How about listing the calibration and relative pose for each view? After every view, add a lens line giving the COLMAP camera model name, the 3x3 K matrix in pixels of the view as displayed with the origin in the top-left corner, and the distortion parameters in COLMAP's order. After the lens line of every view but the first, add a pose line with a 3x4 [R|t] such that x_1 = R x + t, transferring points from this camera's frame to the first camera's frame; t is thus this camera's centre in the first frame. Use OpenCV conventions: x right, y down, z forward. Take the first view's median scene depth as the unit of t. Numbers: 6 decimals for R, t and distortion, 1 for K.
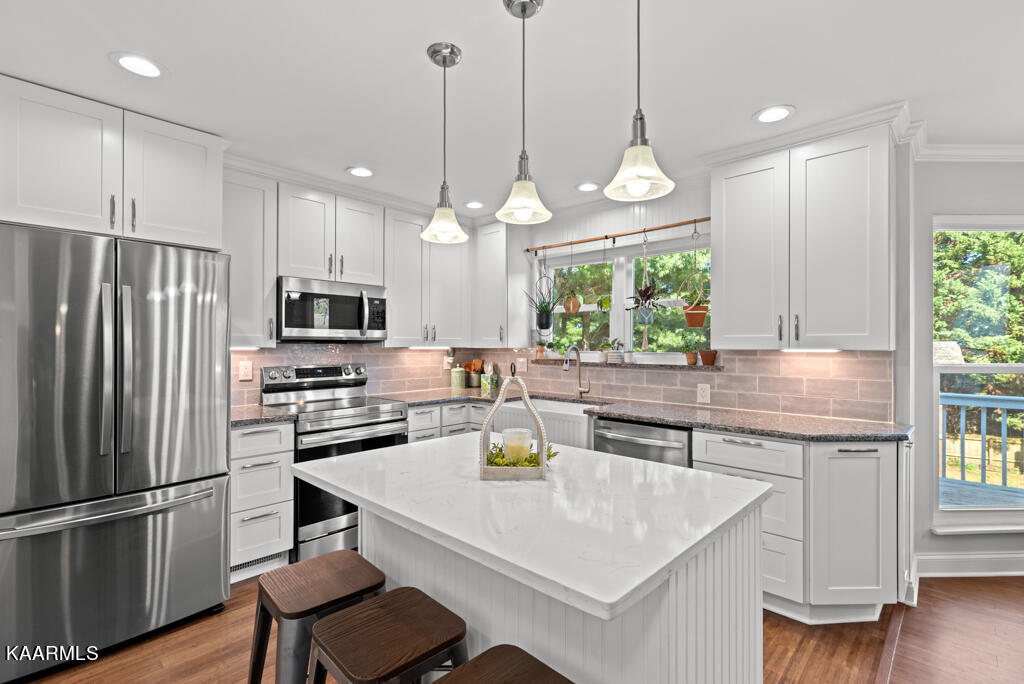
lens RADIAL K [[472.5, 0, 516.8], [0, 472.5, 340.8], [0, 0, 1]] dist [0.001933, -0.000490]
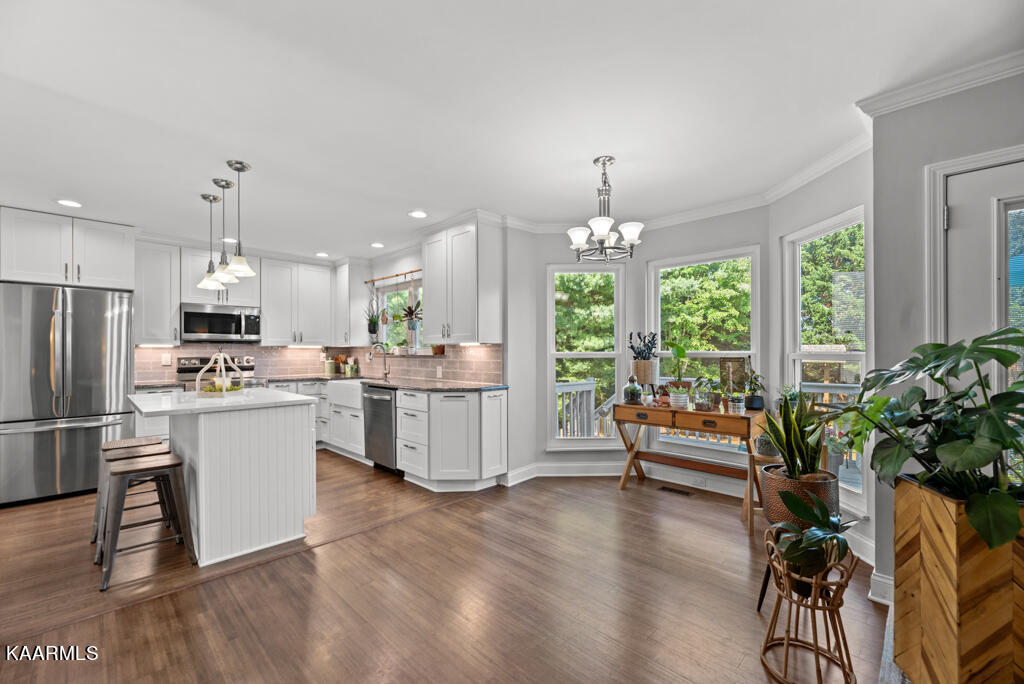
lens RADIAL K [[423.0, 0, 512.3], [0, 423.0, 347.8], [0, 0, 1]] dist [0.000372, -0.000860]
pose [[0.999716, -0.004821, -0.023351, 0.612002], [0.004824, 0.999988, 0.000067, 0.025175], [0.023350, -0.000180, 0.999727, -0.411594]]
